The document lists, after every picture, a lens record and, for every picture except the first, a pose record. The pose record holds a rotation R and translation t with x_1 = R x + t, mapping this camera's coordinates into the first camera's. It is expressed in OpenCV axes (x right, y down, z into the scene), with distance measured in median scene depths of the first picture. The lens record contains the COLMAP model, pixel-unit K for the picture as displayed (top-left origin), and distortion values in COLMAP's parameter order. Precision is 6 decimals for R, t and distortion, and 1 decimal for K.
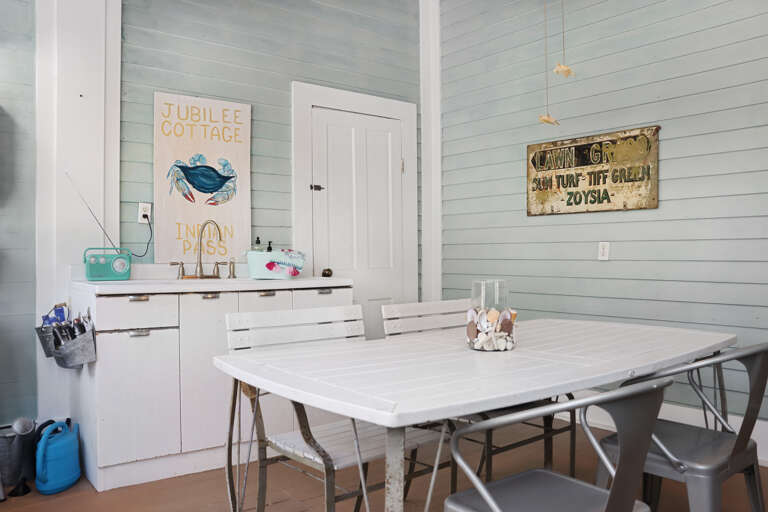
lens RADIAL K [[656.9, 0, 384.8], [0, 656.9, 254.8], [0, 0, 1]] dist [-0.070136, 0.014796]
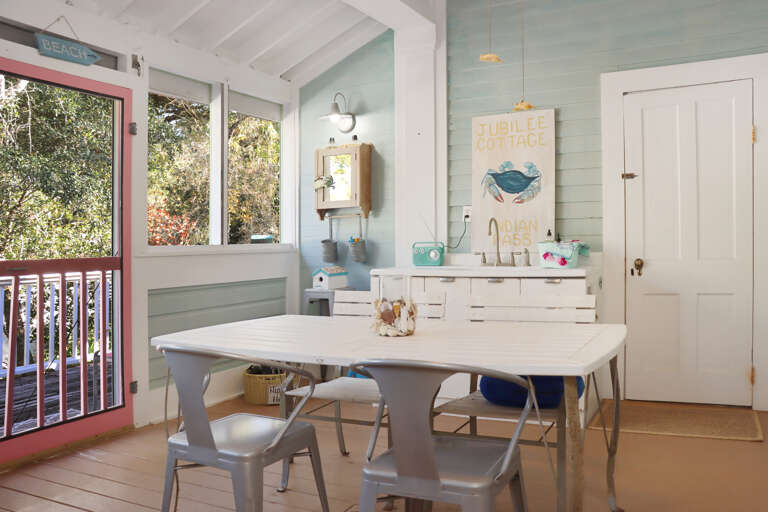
lens RADIAL K [[656.9, 0, 385.6], [0, 656.9, 254.6], [0, 0, 1]] dist [-0.070136, 0.014796]
pose [[0.419910, 0.011305, -0.907495, 0.708500], [0.017550, 0.999634, 0.020573, -0.012651], [0.907396, -0.024565, 0.419558, 0.292824]]
